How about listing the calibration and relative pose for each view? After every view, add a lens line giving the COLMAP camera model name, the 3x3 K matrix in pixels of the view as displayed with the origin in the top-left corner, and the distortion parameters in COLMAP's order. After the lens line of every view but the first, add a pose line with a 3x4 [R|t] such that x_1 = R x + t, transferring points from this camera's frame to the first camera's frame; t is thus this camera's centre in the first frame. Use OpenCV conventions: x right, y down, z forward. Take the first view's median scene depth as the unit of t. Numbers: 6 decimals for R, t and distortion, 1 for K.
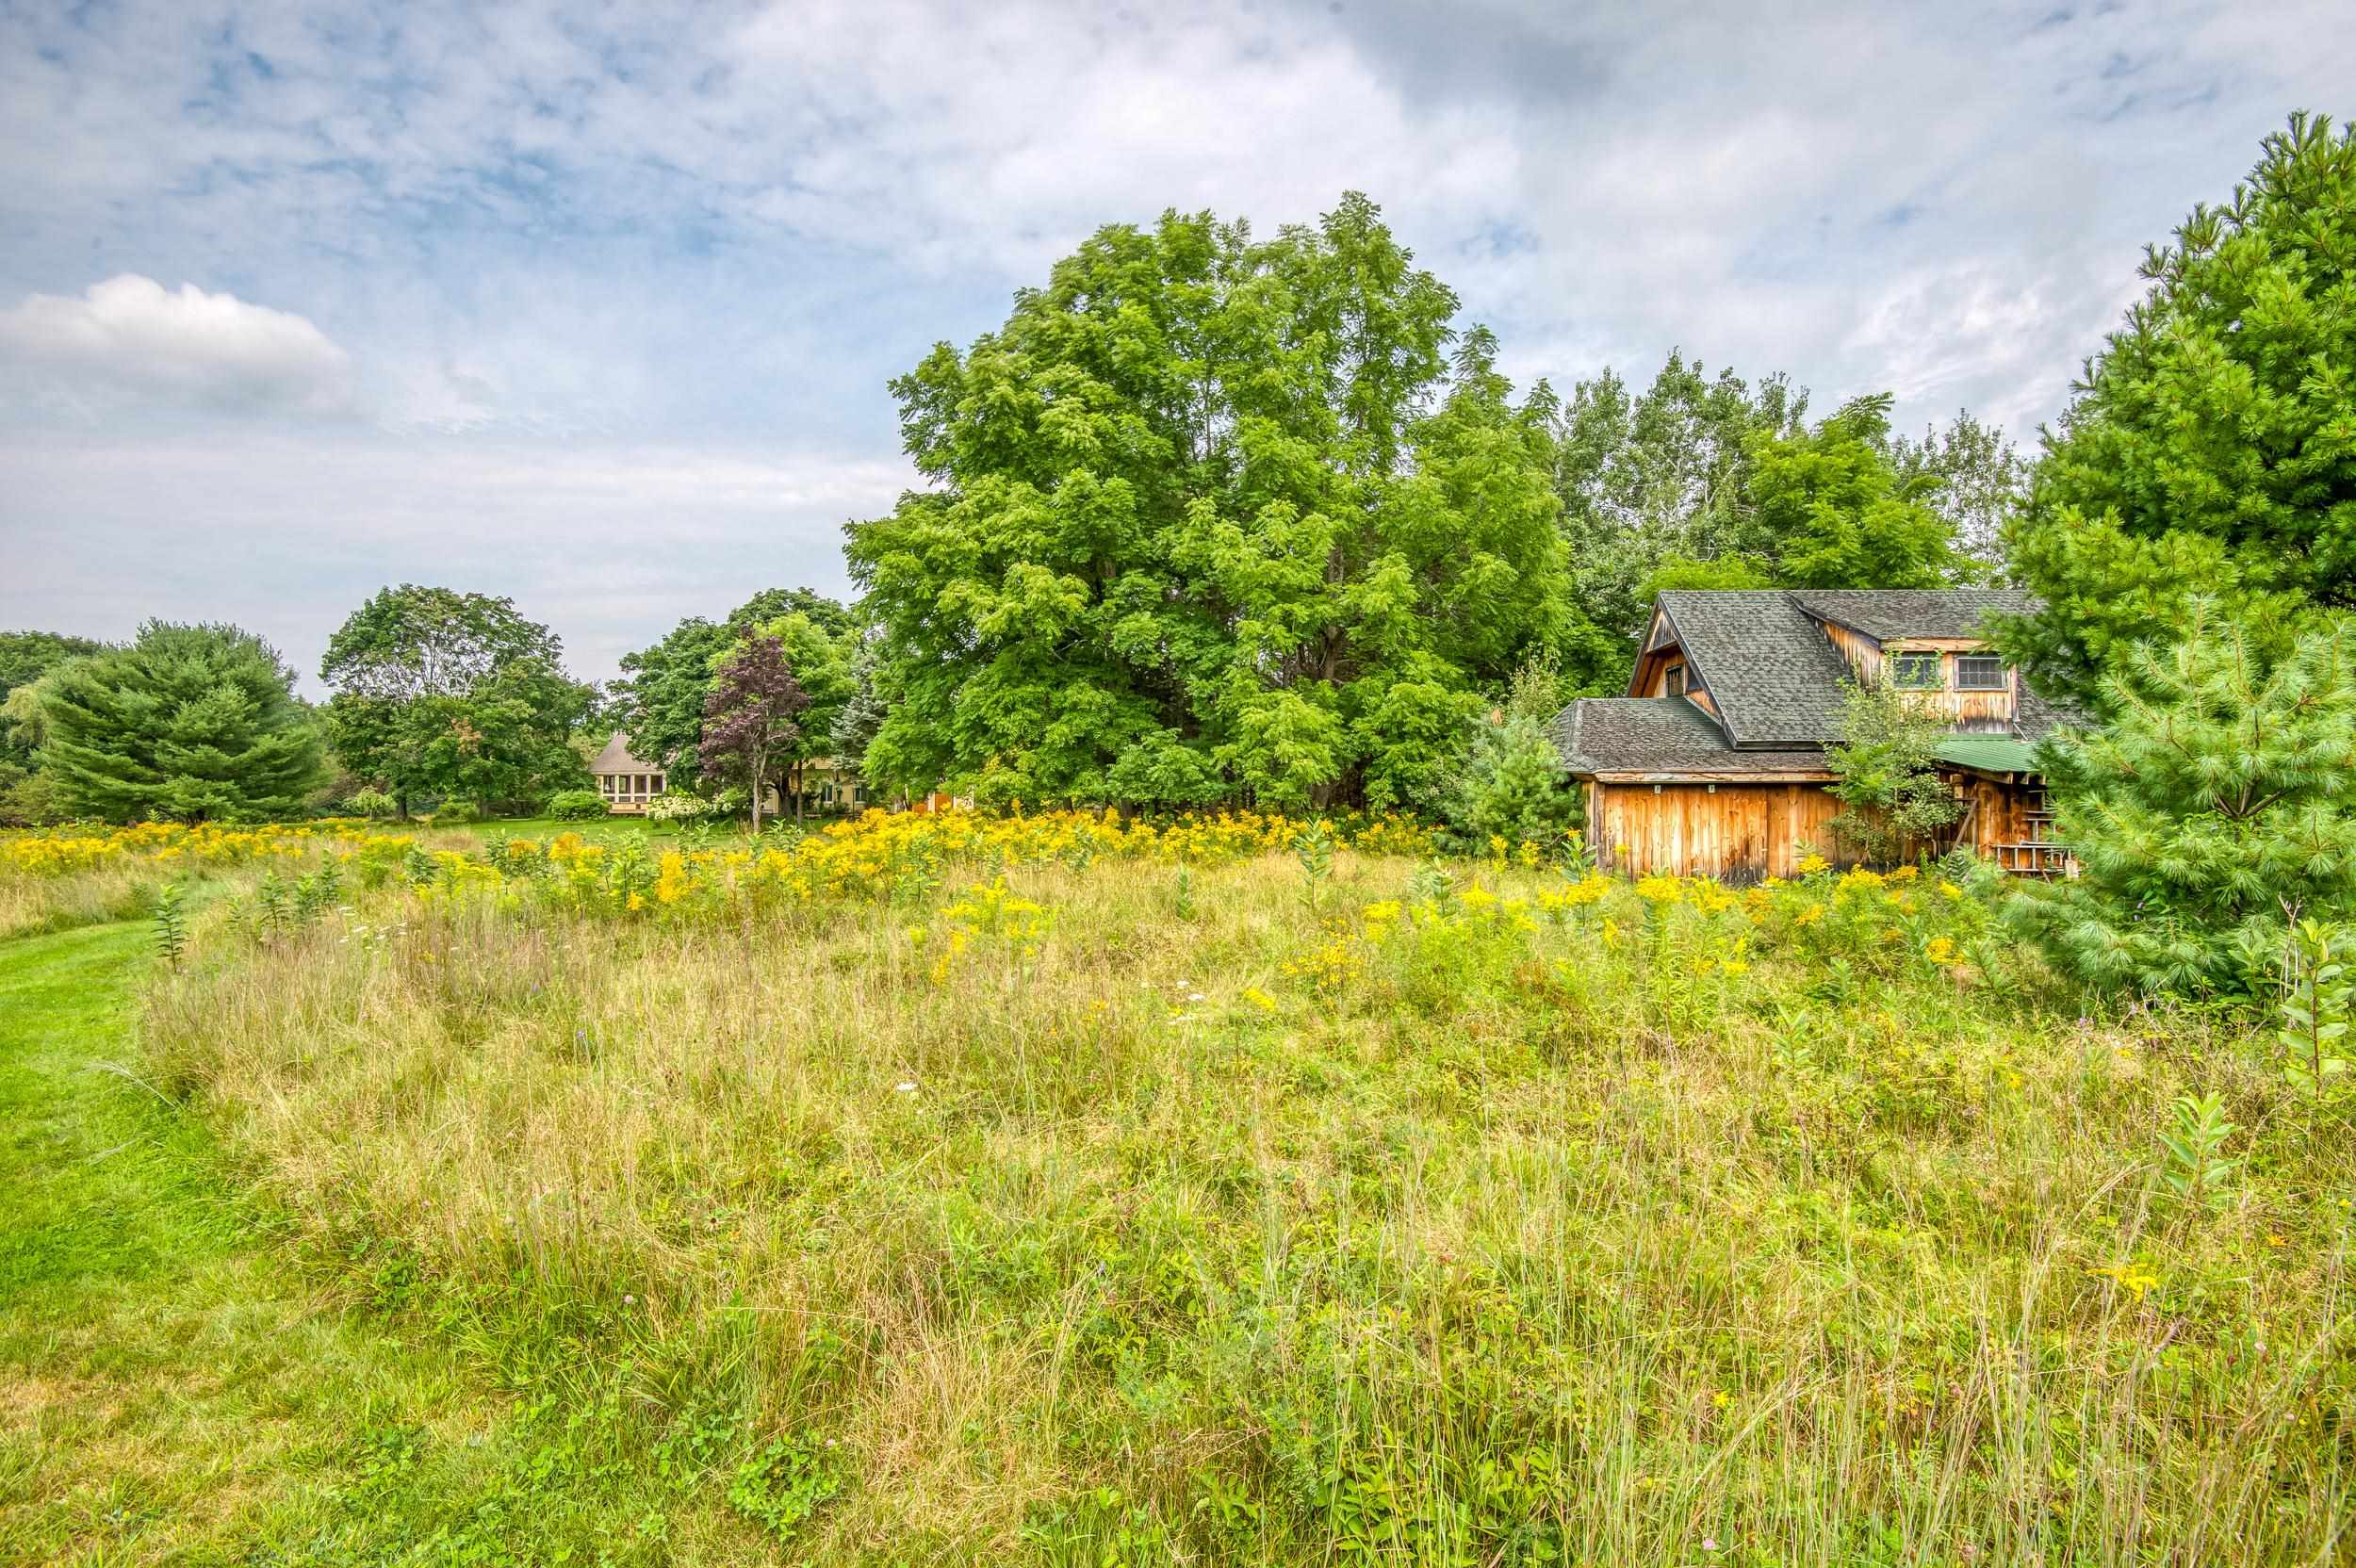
lens RADIAL K [[1122.9, 0, 1169.5], [0, 1122.9, 791.1], [0, 0, 1]] dist [-0.029017, -0.002007]
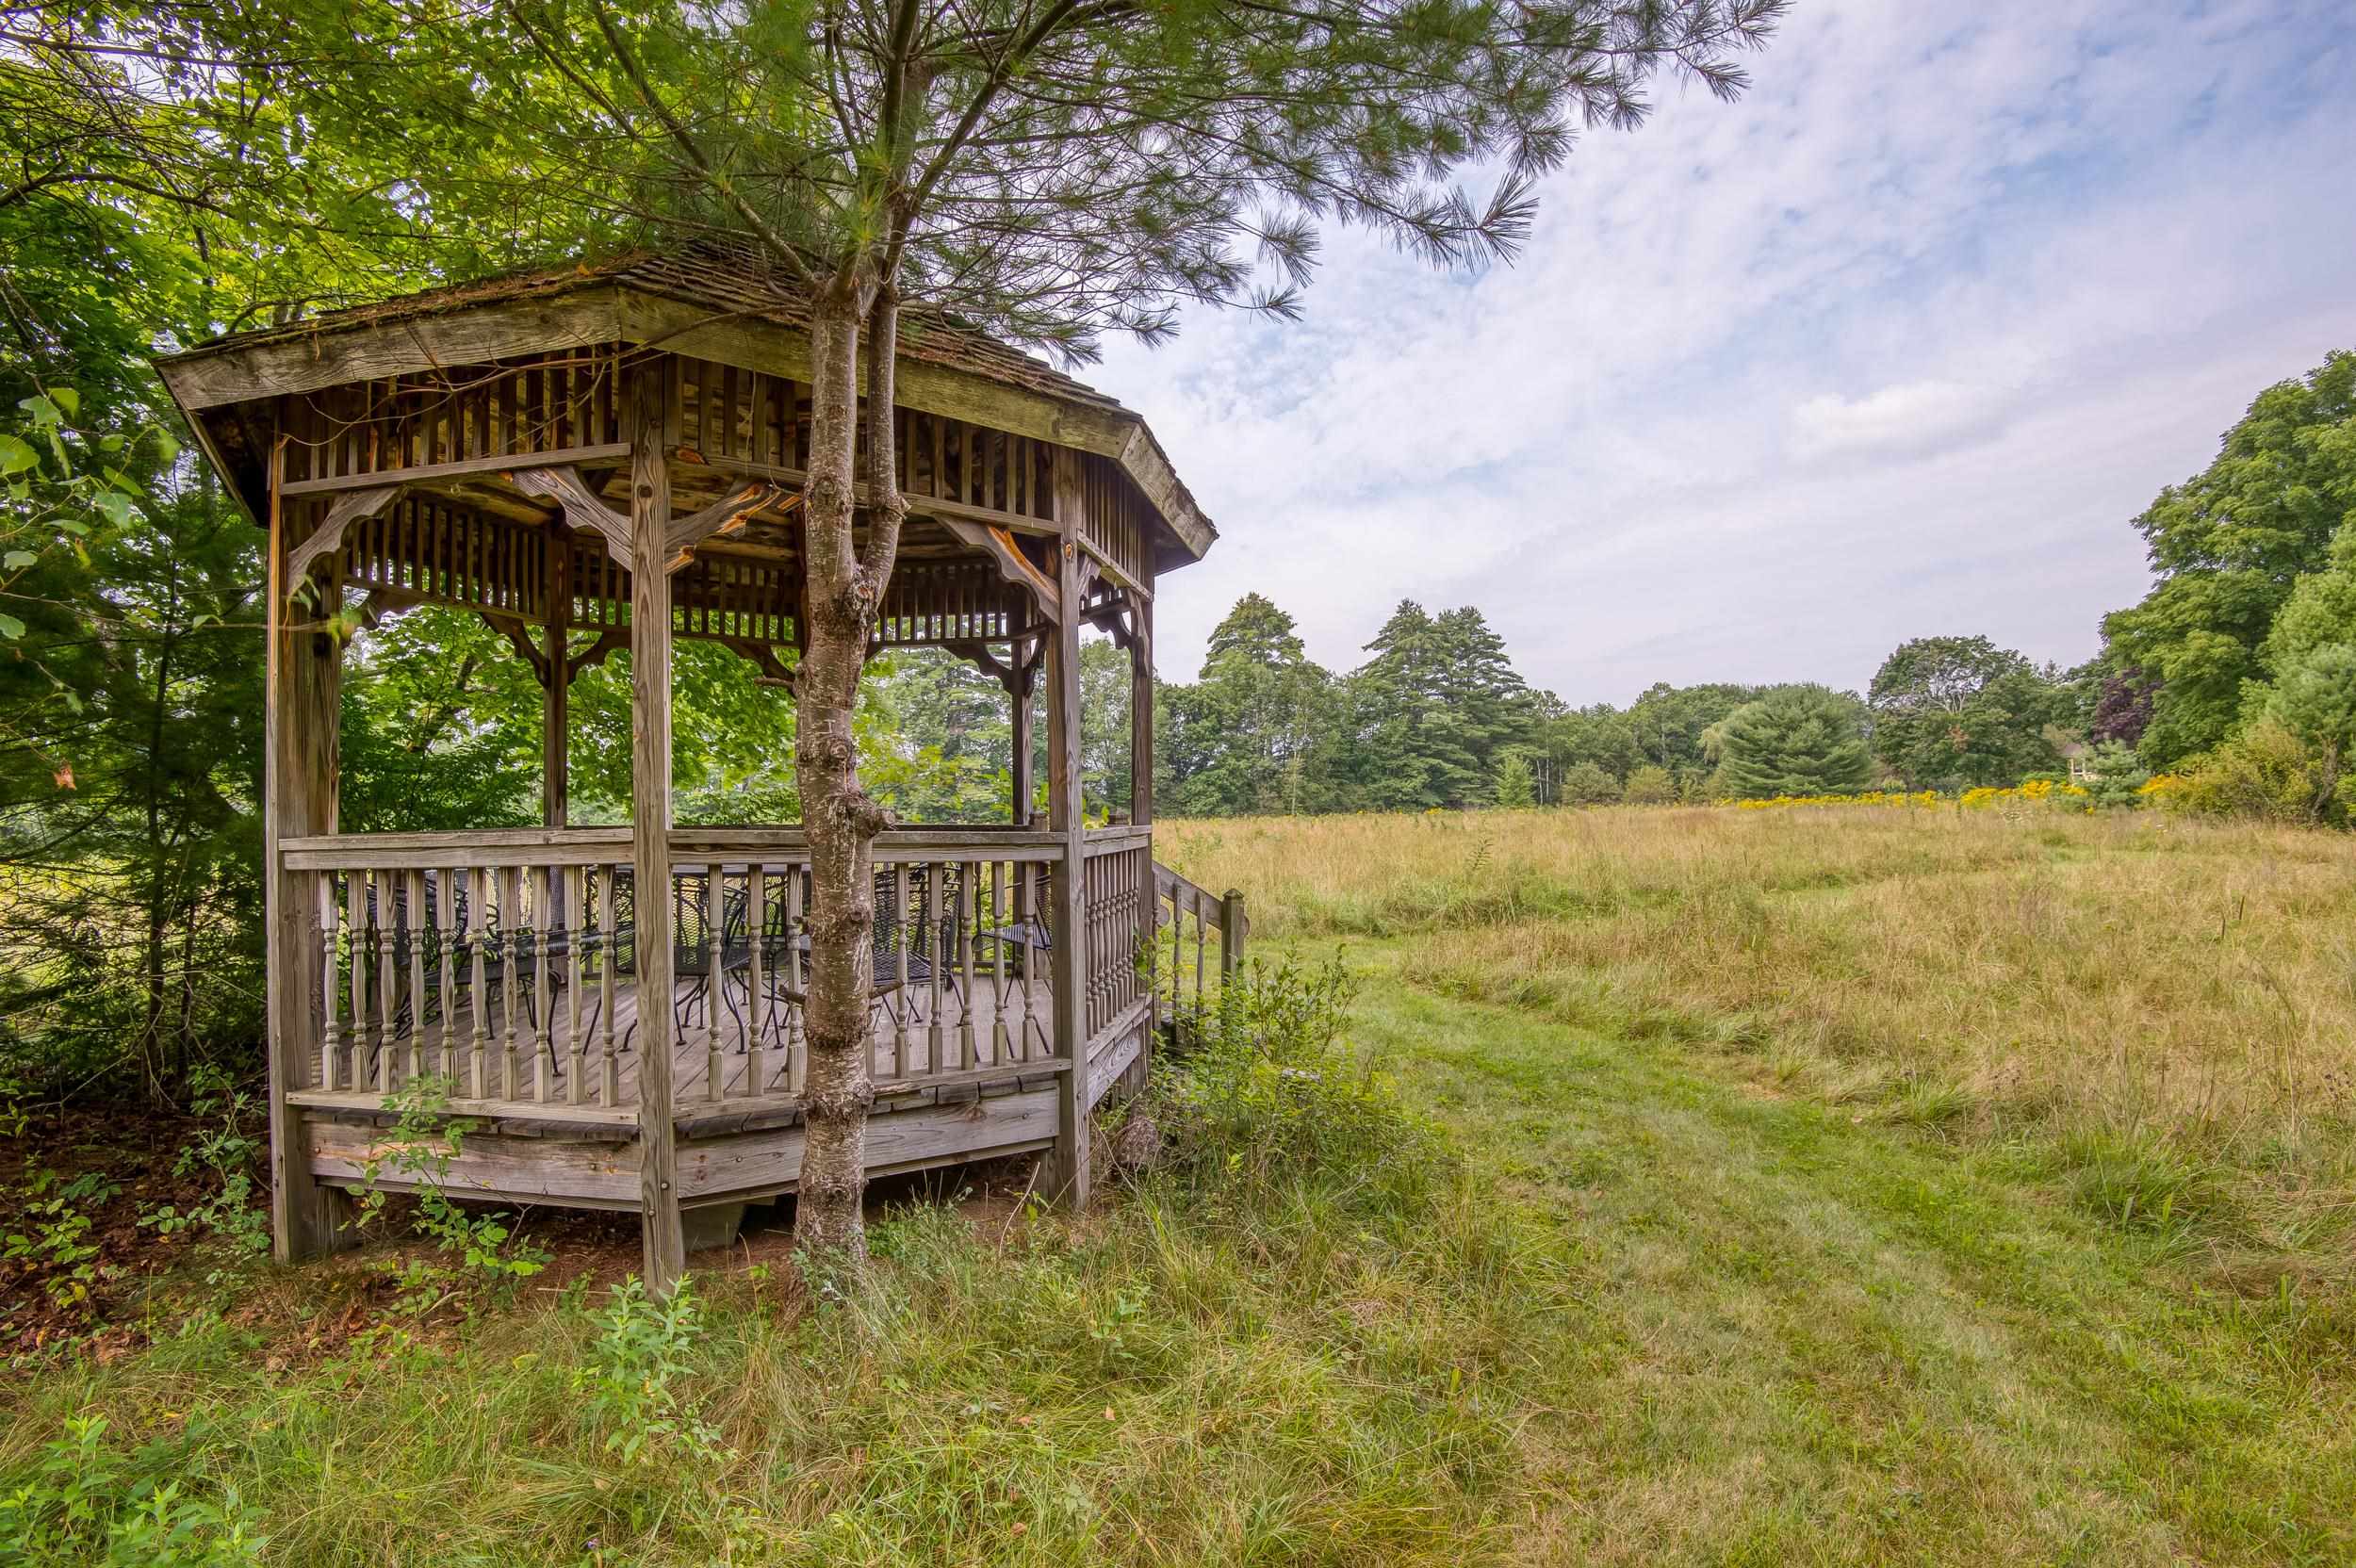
lens RADIAL K [[1122.9, 0, 1166.8], [0, 1122.9, 790.3], [0, 0, 1]] dist [-0.029017, -0.002007]
pose [[0.307767, -0.030334, -0.950978, 0.445767], [0.044848, 0.998843, -0.017347, -0.002319], [0.950404, -0.037311, 0.308772, -0.462457]]
